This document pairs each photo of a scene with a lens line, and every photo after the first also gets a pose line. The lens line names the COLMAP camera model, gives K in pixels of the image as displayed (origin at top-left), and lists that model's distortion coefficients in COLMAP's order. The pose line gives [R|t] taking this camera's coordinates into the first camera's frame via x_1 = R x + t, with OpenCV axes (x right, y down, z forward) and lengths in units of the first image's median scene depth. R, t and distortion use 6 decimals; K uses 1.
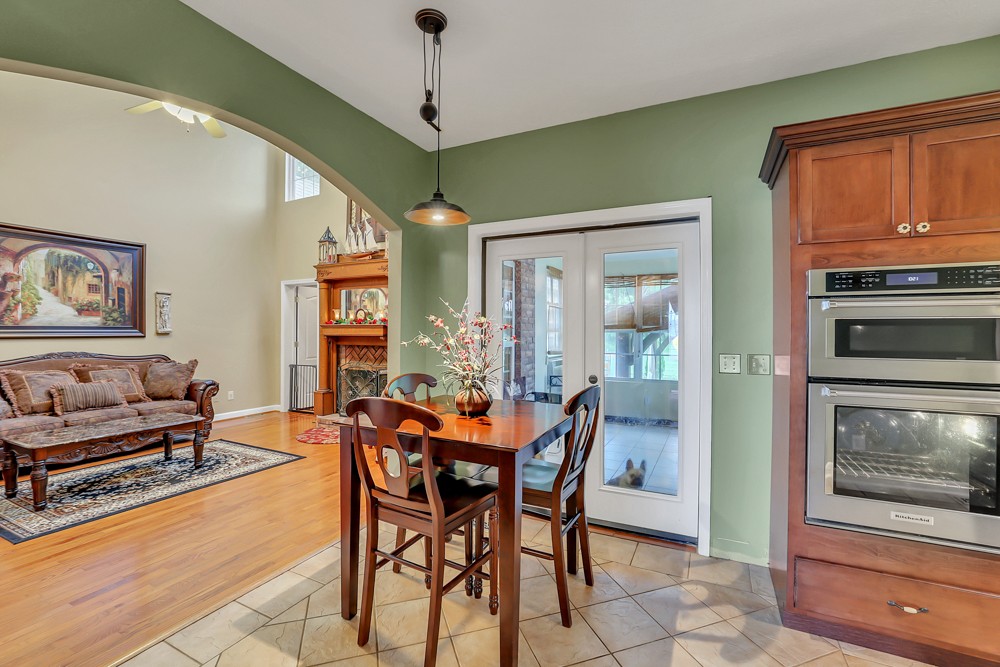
lens RADIAL K [[433.2, 0, 500.2], [0, 433.2, 328.3], [0, 0, 1]] dist [-0.039180, 0.014636]
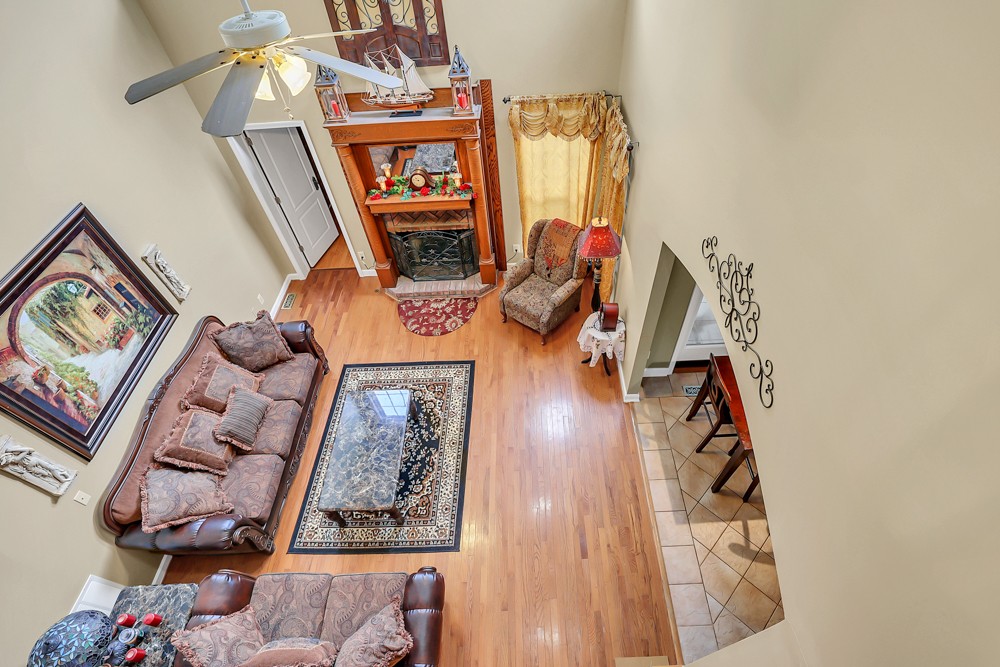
lens RADIAL K [[473.1, 0, 527.0], [0, 473.1, 351.3], [0, 0, 1]] dist [-0.045979, 0.021586]
pose [[0.884700, -0.378759, 0.271747, -0.608436], [0.032539, 0.631702, 0.774528, -0.601543], [-0.465023, -0.676383, 0.571191, 0.245551]]
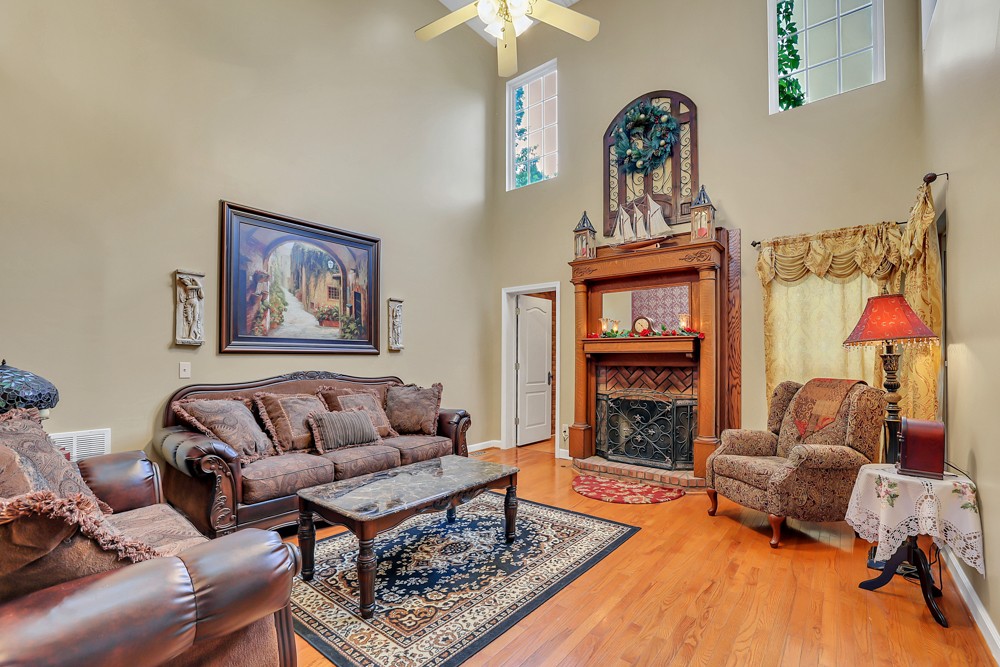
lens RADIAL K [[442.3, 0, 499.3], [0, 442.3, 354.2], [0, 0, 1]] dist [-0.046009, 0.016470]
pose [[0.976818, -0.001912, -0.214063, -0.486241], [0.000849, 0.999987, -0.005054, 0.027659], [0.214069, 0.004755, 0.976807, 0.259810]]
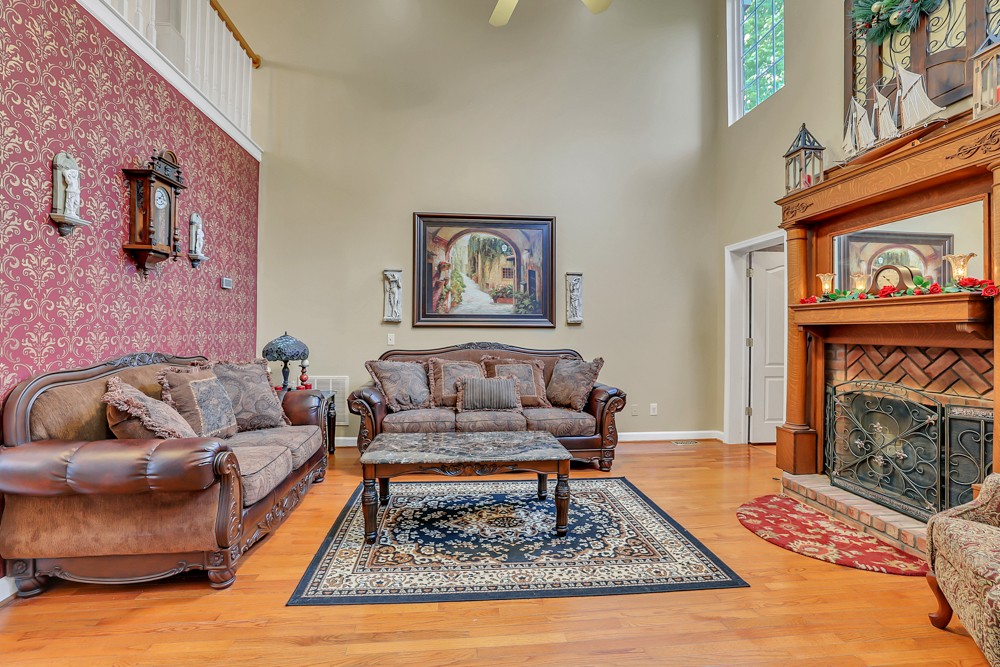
lens RADIAL K [[432.5, 0, 491.4], [0, 432.5, 329.4], [0, 0, 1]] dist [-0.043929, 0.015221]
pose [[0.527222, -0.001572, -0.849726, -0.201740], [-0.000683, 0.999997, -0.002274, 0.028854], [0.849727, 0.001780, 0.527219, 0.497157]]
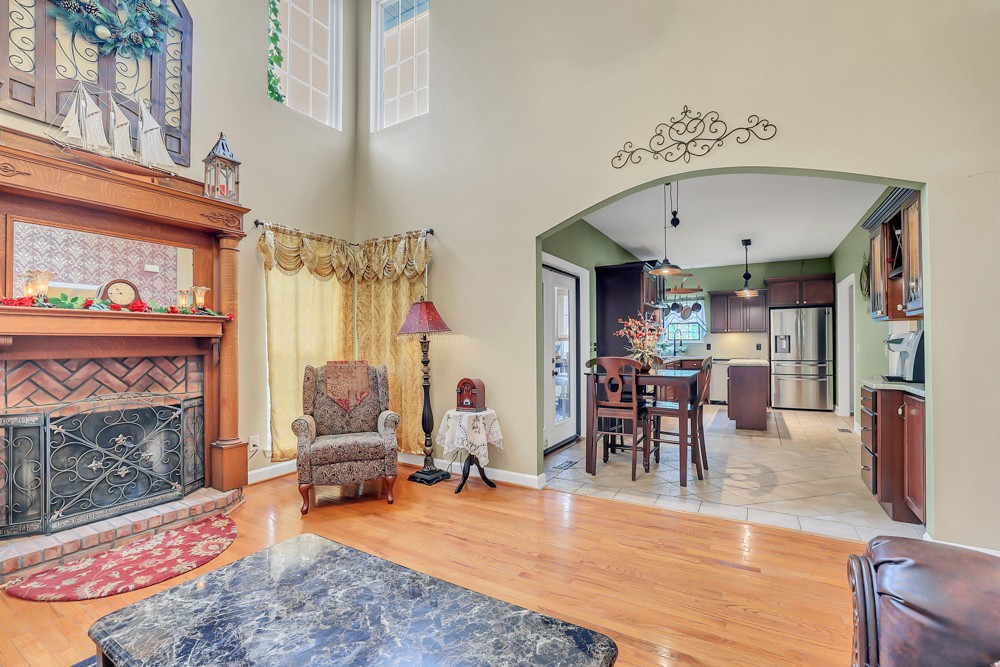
lens RADIAL K [[442.2, 0, 505.6], [0, 442.2, 334.9], [0, 0, 1]] dist [-0.036632, 0.014918]
pose [[0.078482, 0.014820, 0.996805, -0.926809], [-0.000112, 0.999890, -0.014857, 0.026792], [-0.996916, 0.001055, 0.078475, 0.664183]]
